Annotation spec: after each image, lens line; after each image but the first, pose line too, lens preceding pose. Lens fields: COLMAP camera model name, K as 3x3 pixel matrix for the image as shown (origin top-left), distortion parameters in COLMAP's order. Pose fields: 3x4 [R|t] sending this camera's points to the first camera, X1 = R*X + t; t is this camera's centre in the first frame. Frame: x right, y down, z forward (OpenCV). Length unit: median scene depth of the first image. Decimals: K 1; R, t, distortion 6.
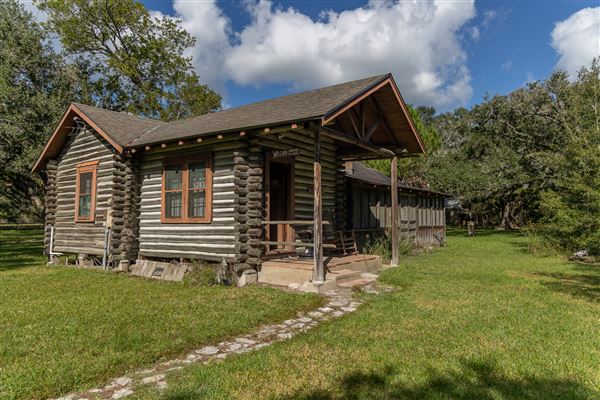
lens RADIAL K [[406.5, 0, 294.7], [0, 406.5, 189.5], [0, 0, 1]] dist [0.014240, 0.003052]
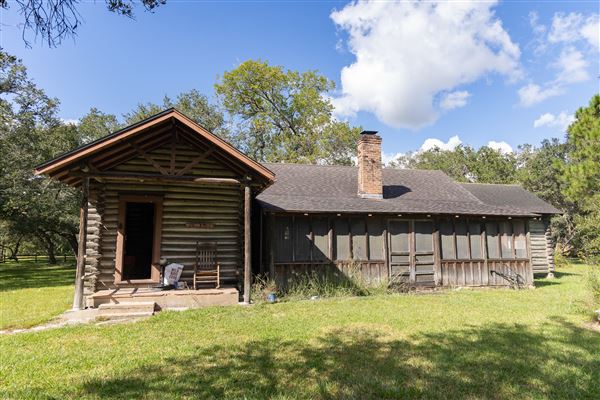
lens RADIAL K [[406.5, 0, 301.4], [0, 406.5, 199.5], [0, 0, 1]] dist [0.014240, 0.003052]
pose [[0.783827, -0.081608, -0.615594, 0.589994], [0.051545, 0.996456, -0.066466, 0.014207], [0.618837, 0.020367, 0.785255, 0.221898]]
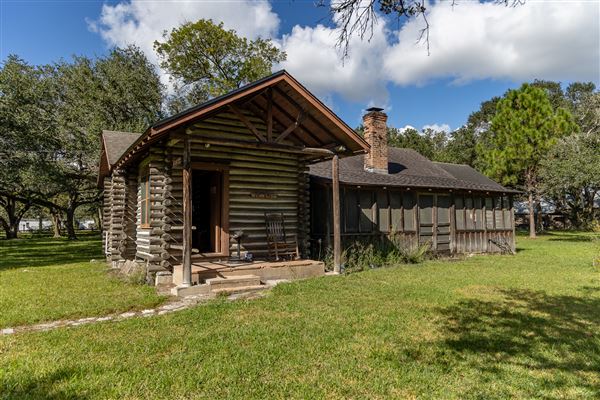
lens RADIAL K [[406.5, 0, 301.0], [0, 406.5, 199.4], [0, 0, 1]] dist [0.014240, 0.003052]
pose [[0.922200, -0.032657, -0.385333, 0.340467], [0.038598, 0.999225, 0.007691, 0.006014], [0.384783, -0.021966, 0.922746, 0.073469]]
